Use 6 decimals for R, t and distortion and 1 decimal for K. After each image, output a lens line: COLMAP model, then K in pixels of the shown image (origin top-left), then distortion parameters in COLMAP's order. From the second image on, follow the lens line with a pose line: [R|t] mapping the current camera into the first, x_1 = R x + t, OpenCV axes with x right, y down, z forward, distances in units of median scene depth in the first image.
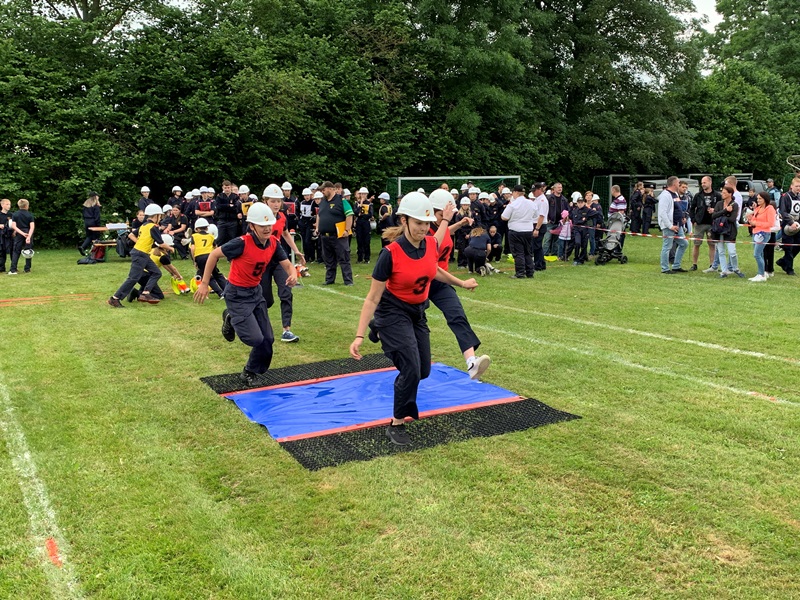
lens RADIAL K [[801.7, 0, 400.0], [0, 801.7, 300.0], [0, 0, 1]] dist [0.008523, -0.005497]
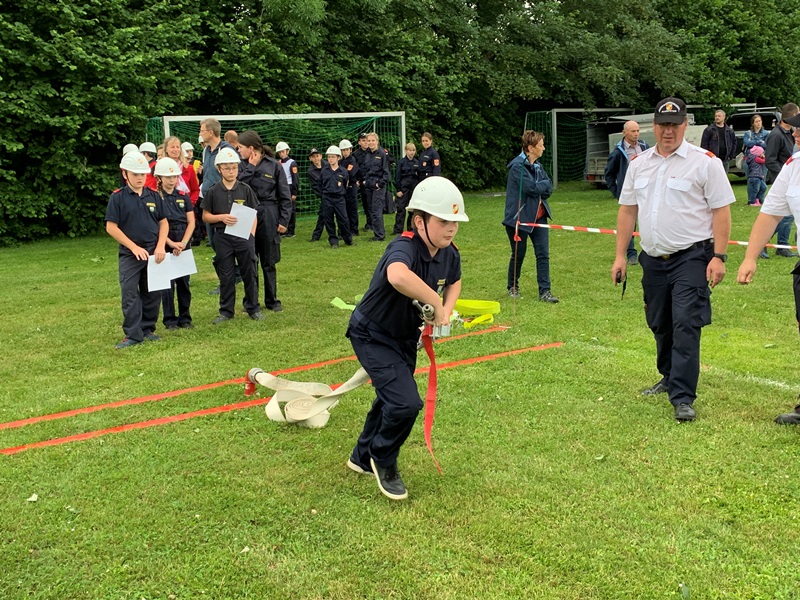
lens RADIAL K [[960.8, 0, 400.0], [0, 960.8, 300.0], [0, 0, 1]] dist [0.009721, -0.006067]
pose [[0.991296, -0.048898, 0.122231, 0.054504], [0.046011, 0.998594, 0.026325, -0.038524], [-0.123346, -0.020472, 0.992153, 0.310839]]
